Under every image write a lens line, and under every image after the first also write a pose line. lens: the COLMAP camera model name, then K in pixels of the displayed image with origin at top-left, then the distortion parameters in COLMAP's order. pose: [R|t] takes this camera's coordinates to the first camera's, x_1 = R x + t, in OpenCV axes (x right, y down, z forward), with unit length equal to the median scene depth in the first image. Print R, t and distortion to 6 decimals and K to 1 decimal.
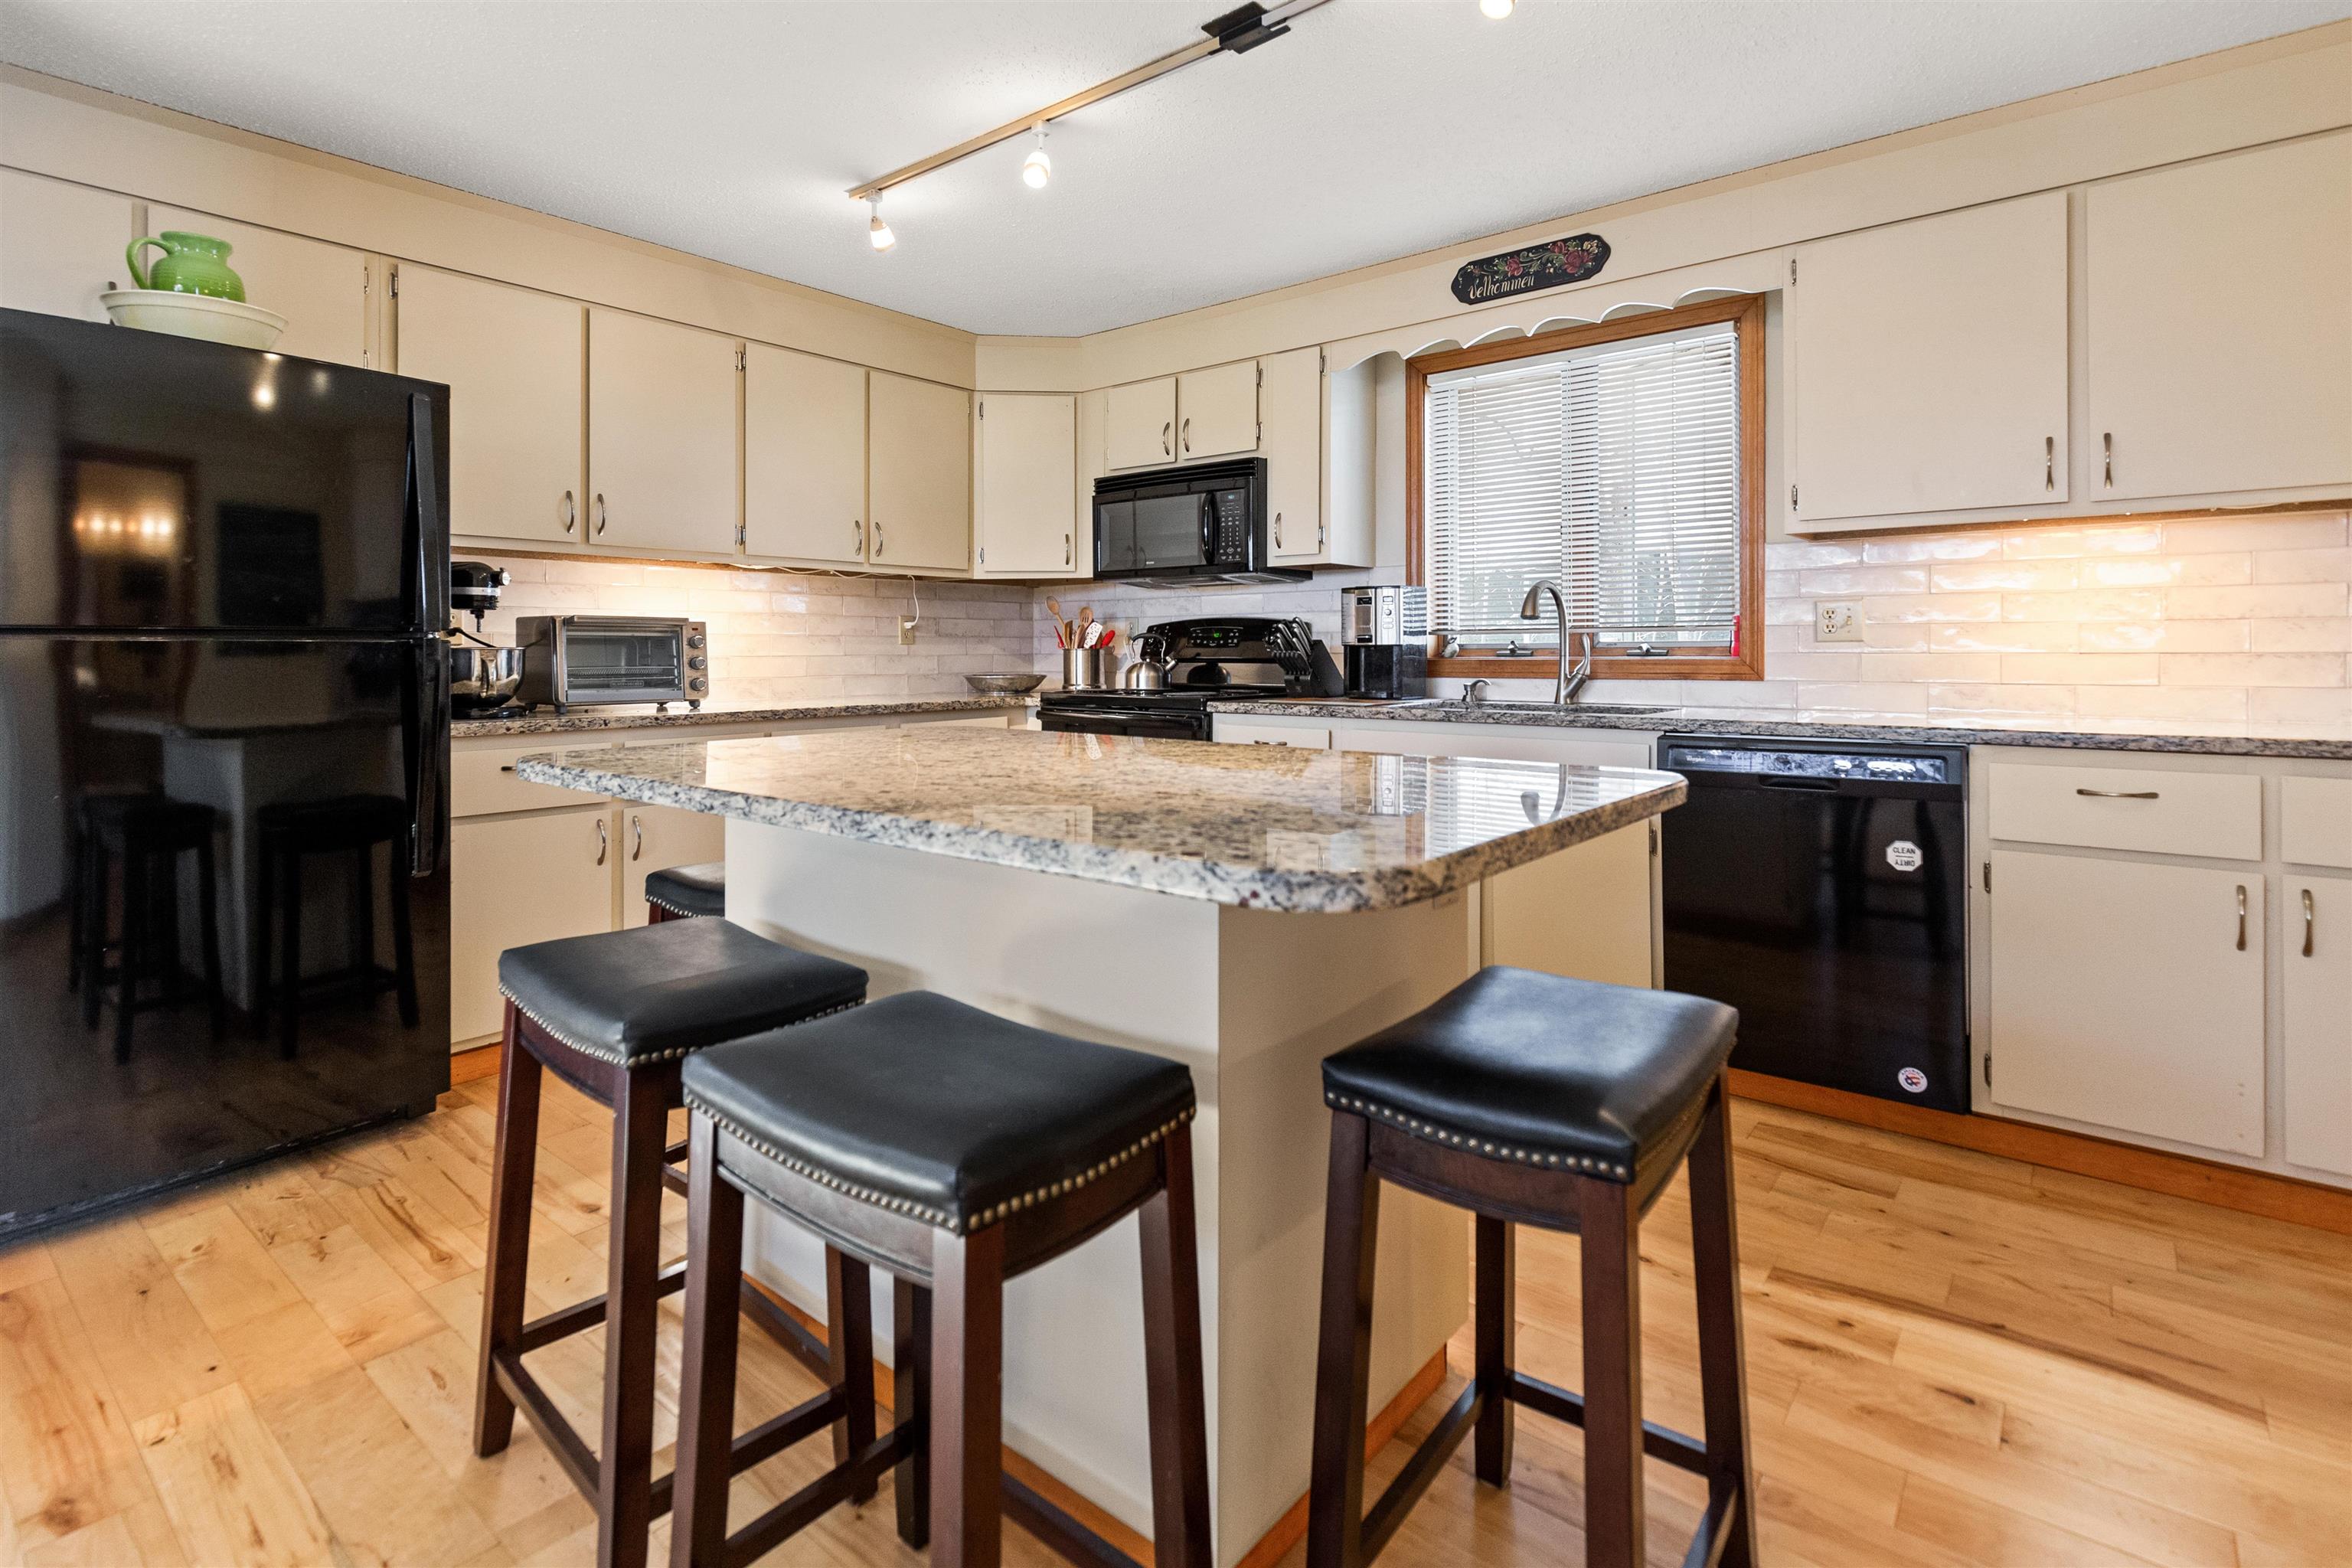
lens RADIAL K [[1117.4, 0, 1169.6], [0, 1117.4, 650.5], [0, 0, 1]] dist [0.004136, -0.000274]
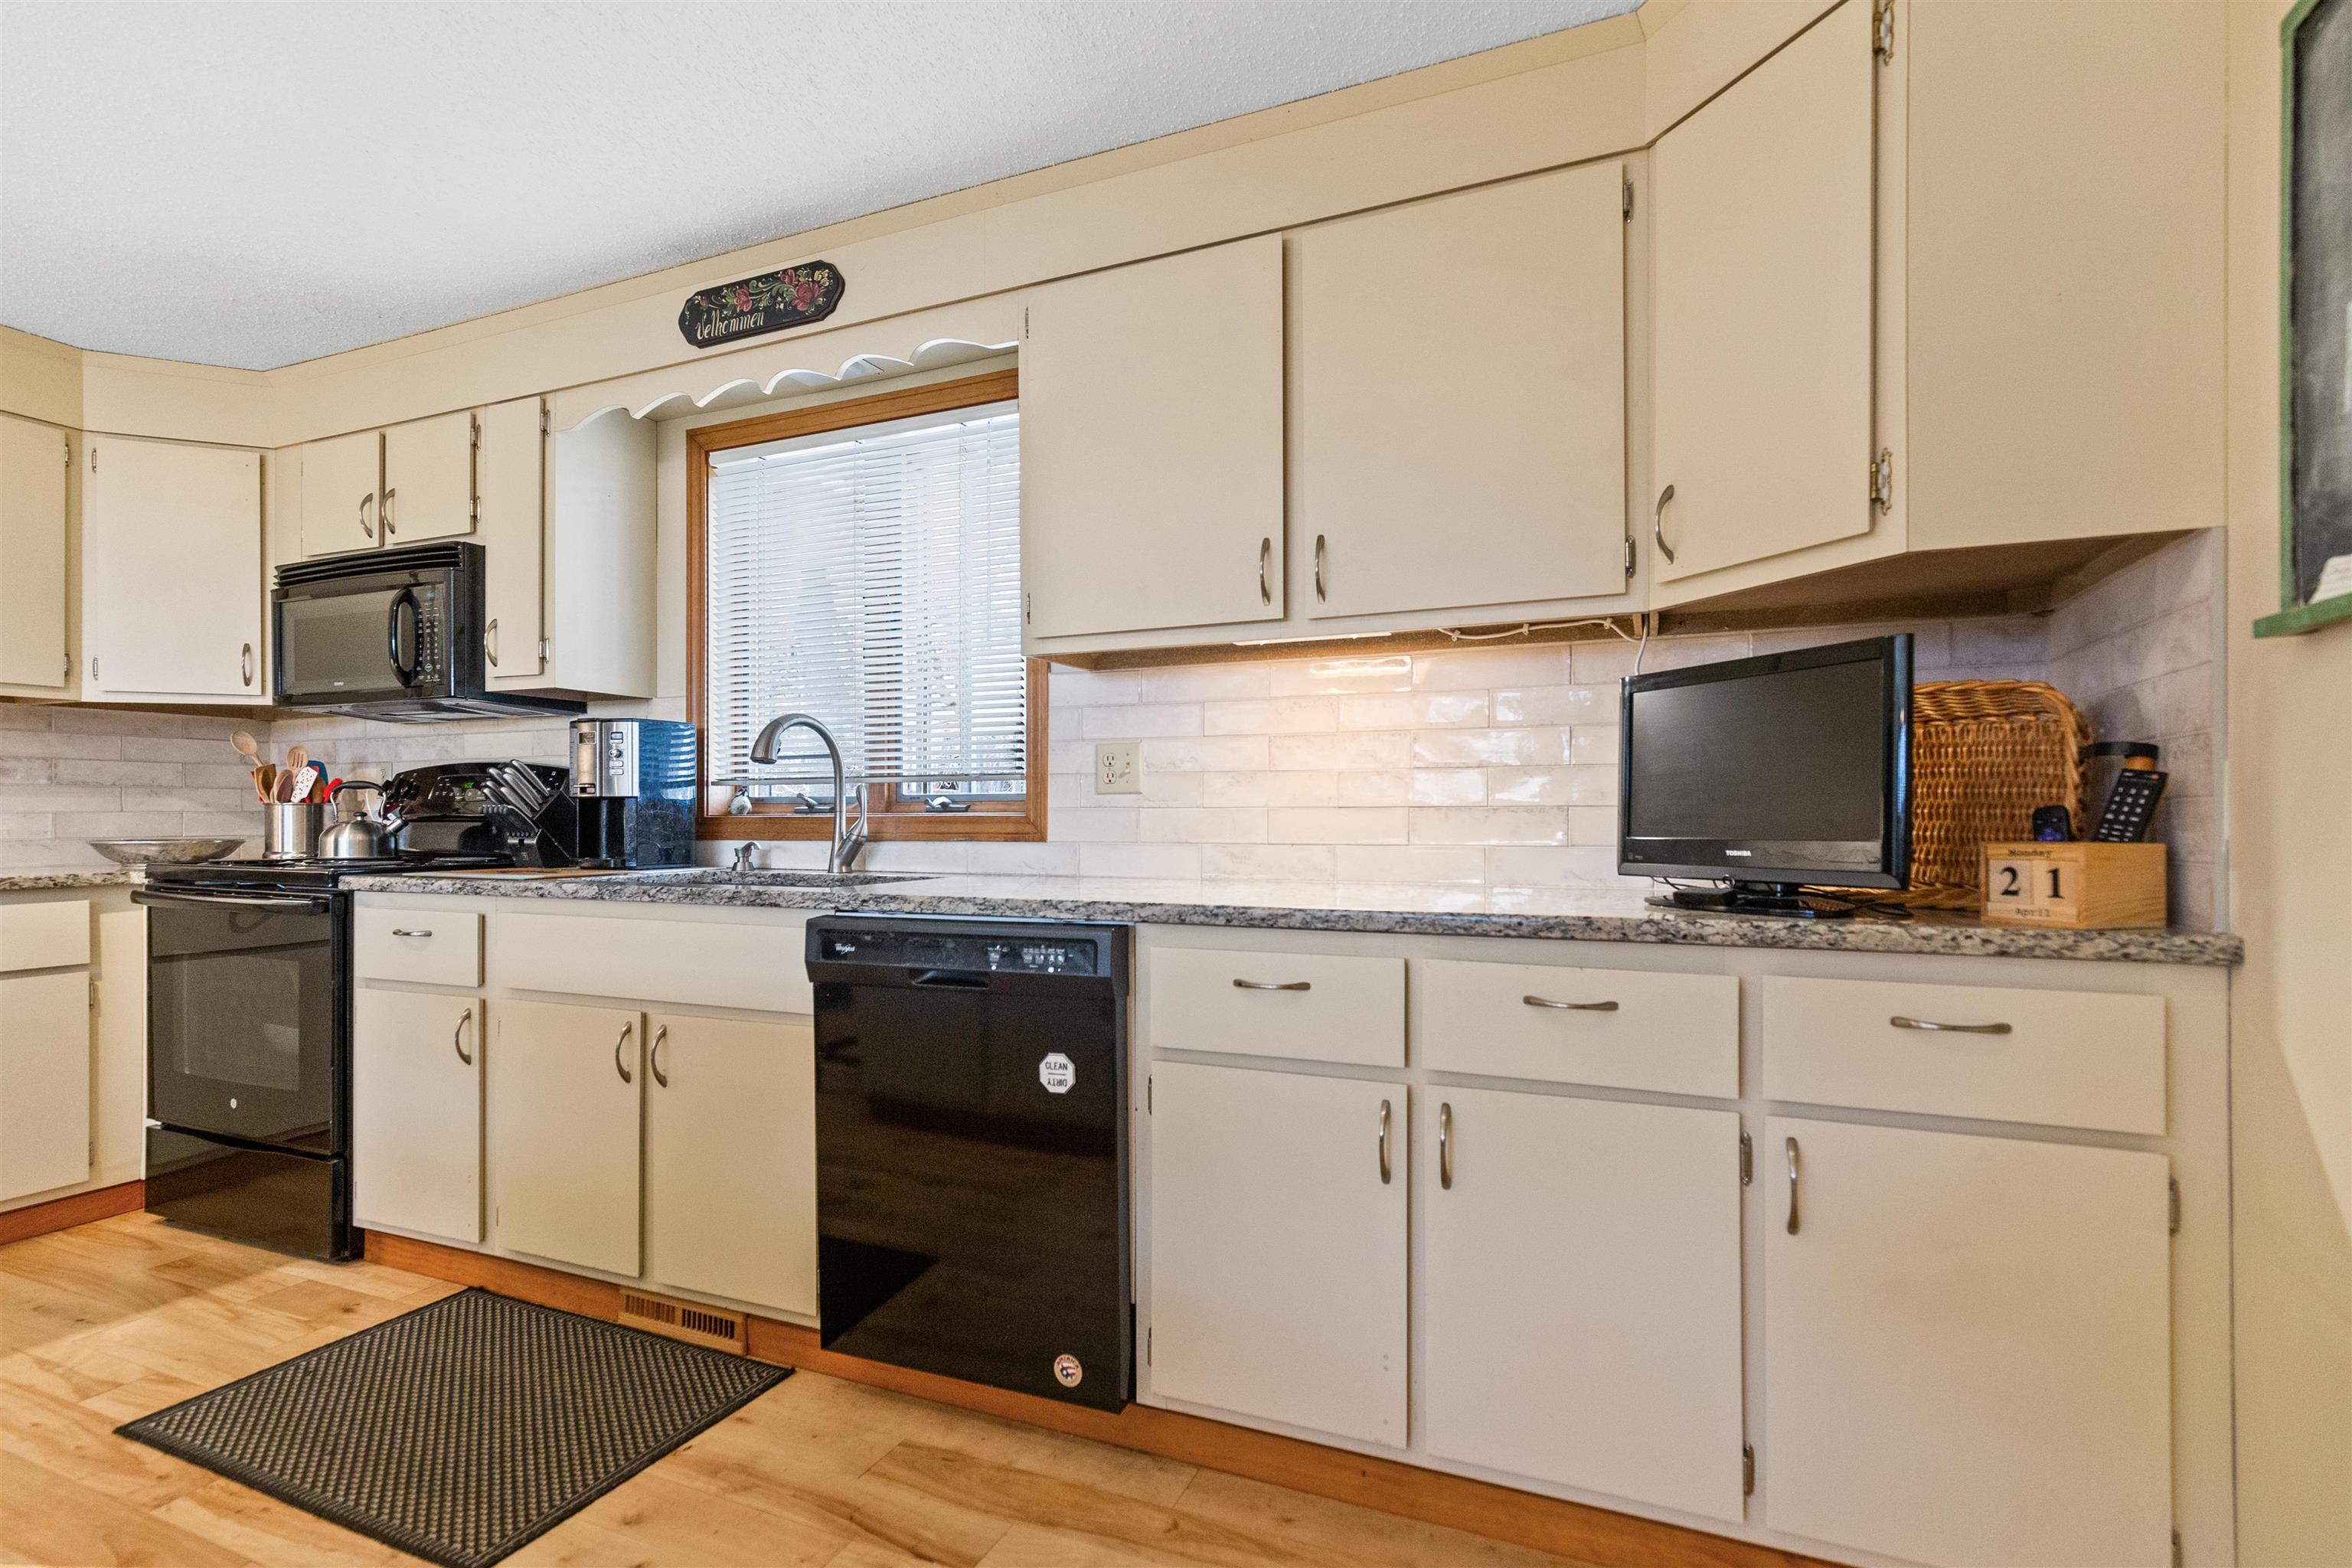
lens RADIAL K [[1103.9, 0, 1182.3], [0, 1103.9, 815.2], [0, 0, 1]] dist [0.009553, -0.000769]
pose [[0.959042, 0.001495, 0.283259, 0.368838], [-0.001691, 0.999998, 0.000447, 0.006686], [-0.283258, -0.000908, 0.959043, 0.185551]]
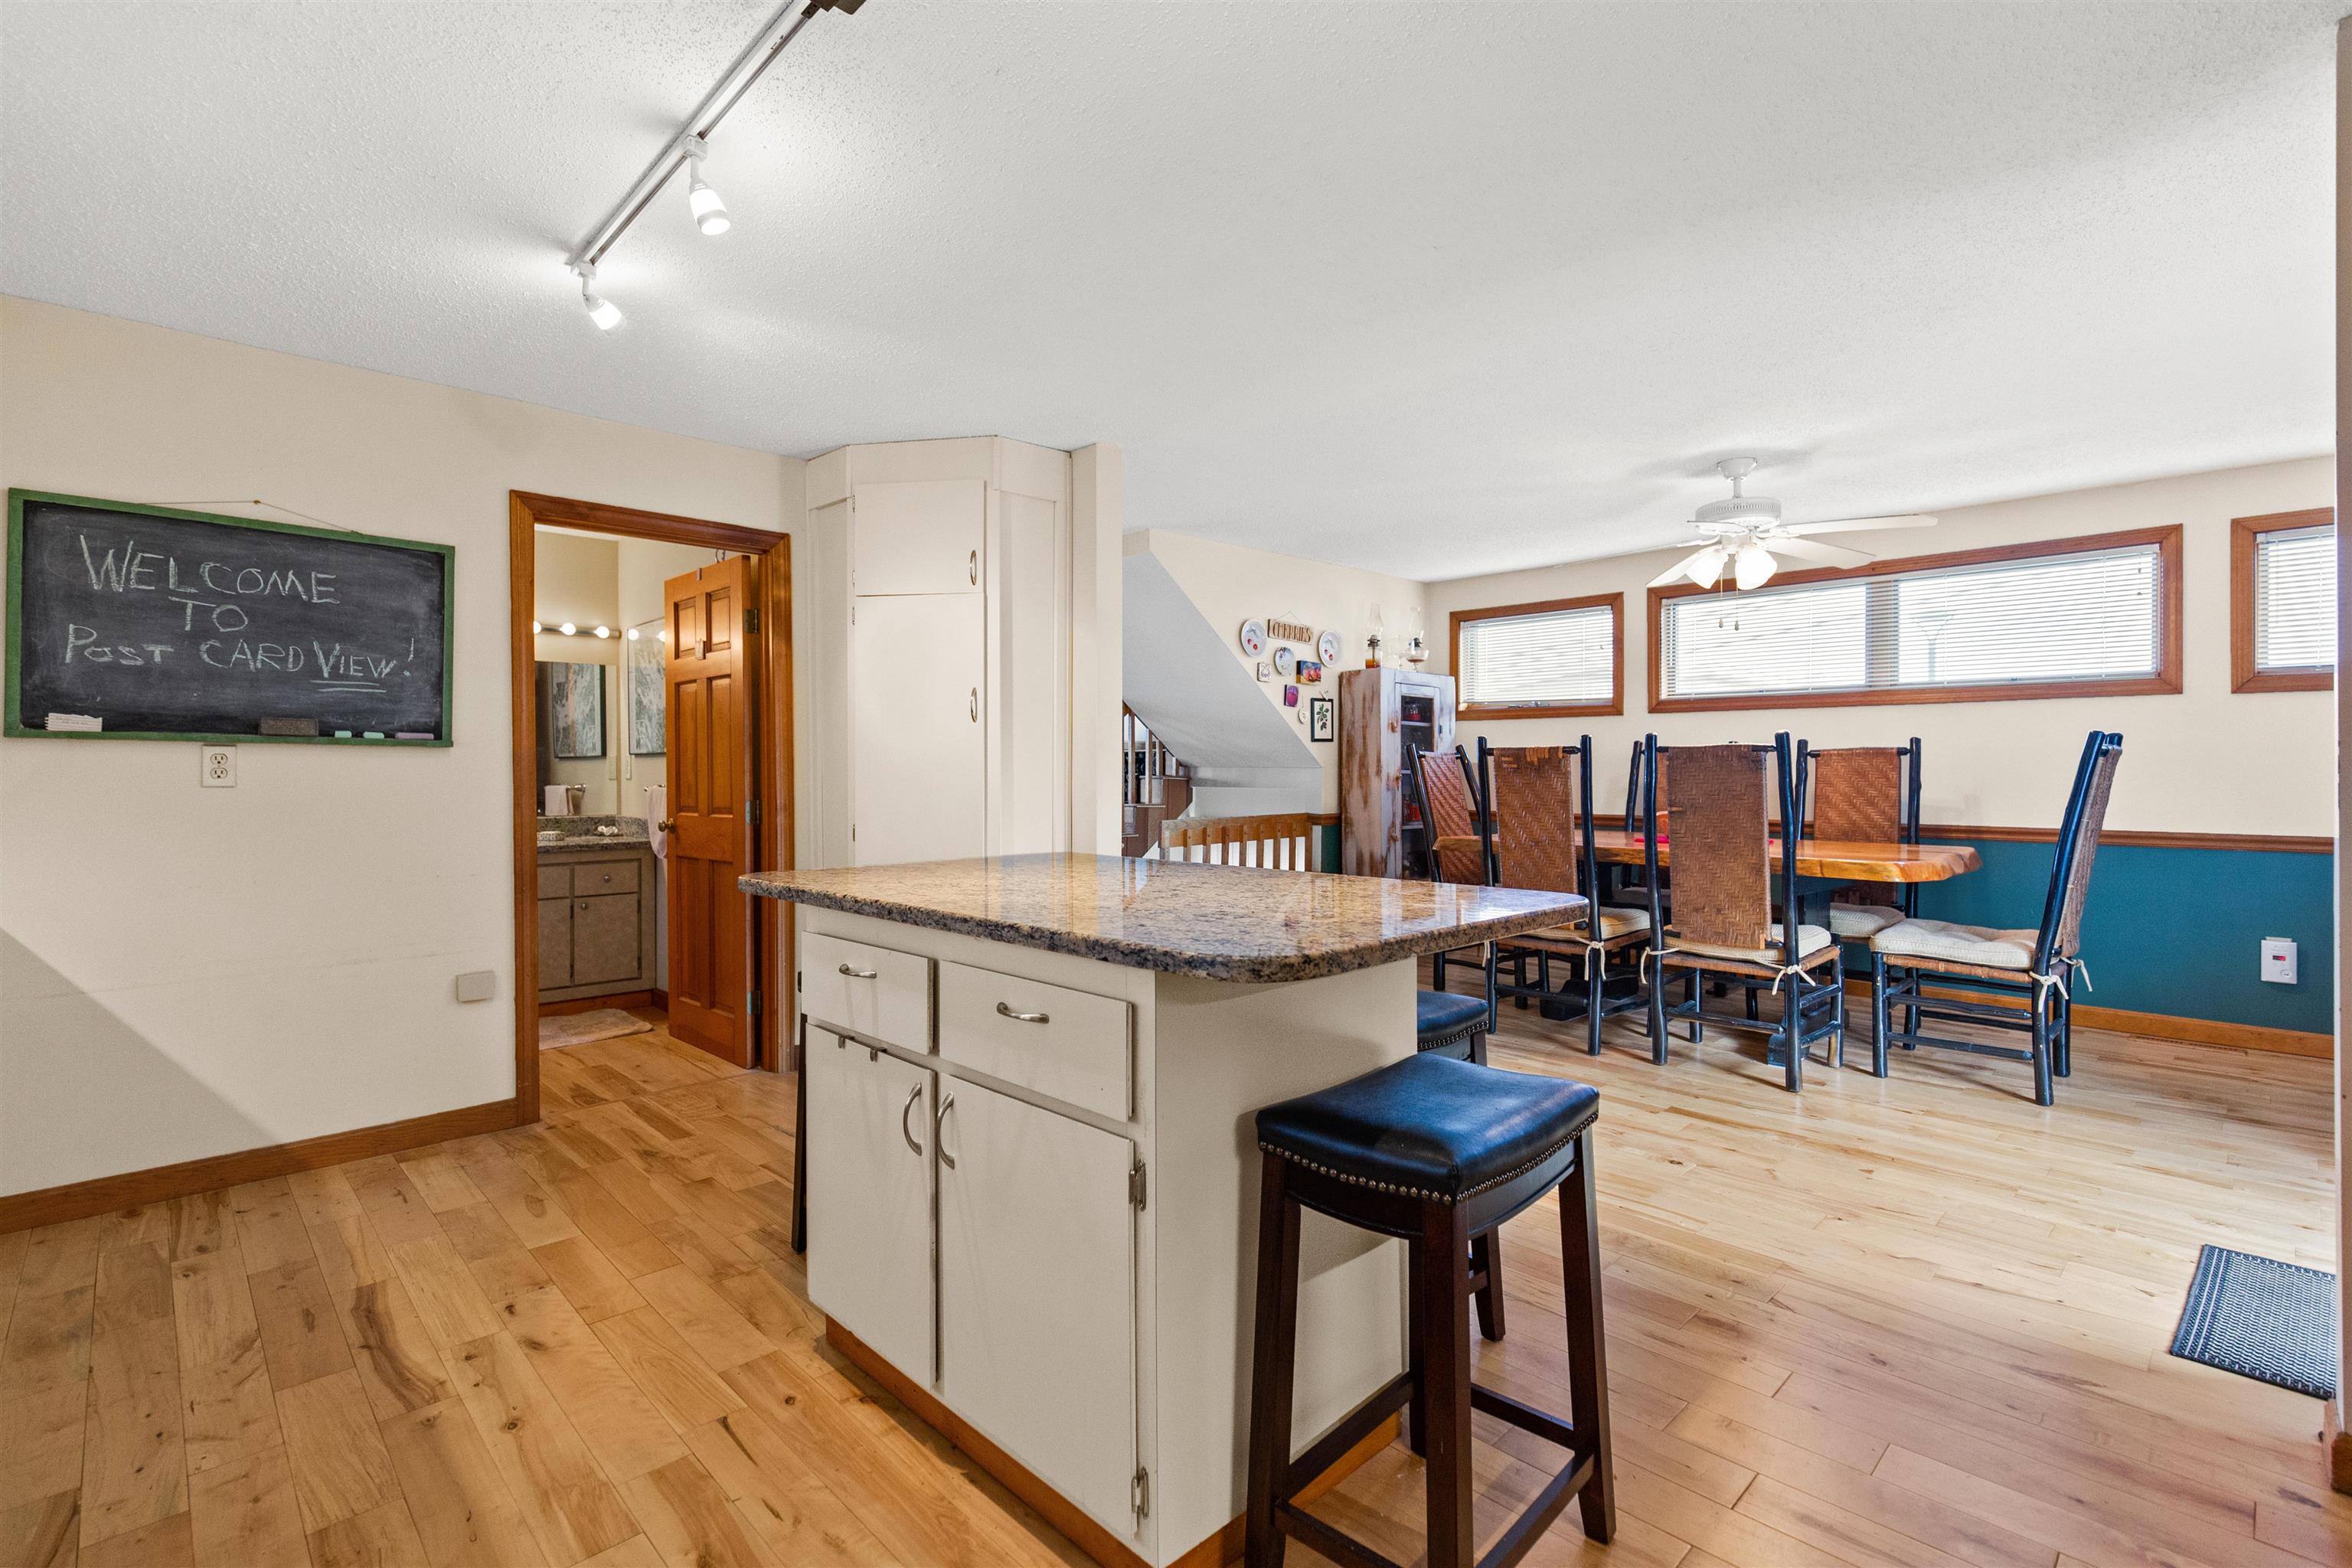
lens RADIAL K [[1092.5, 0, 1156.9], [0, 1092.5, 766.5], [0, 0, 1]] dist [0.003483, 0.000138]
pose [[-0.992951, 0.006377, 0.118352, -0.144270], [0.006339, 0.999980, -0.000697, -0.018426], [-0.118354, 0.000058, -0.992971, 1.084812]]
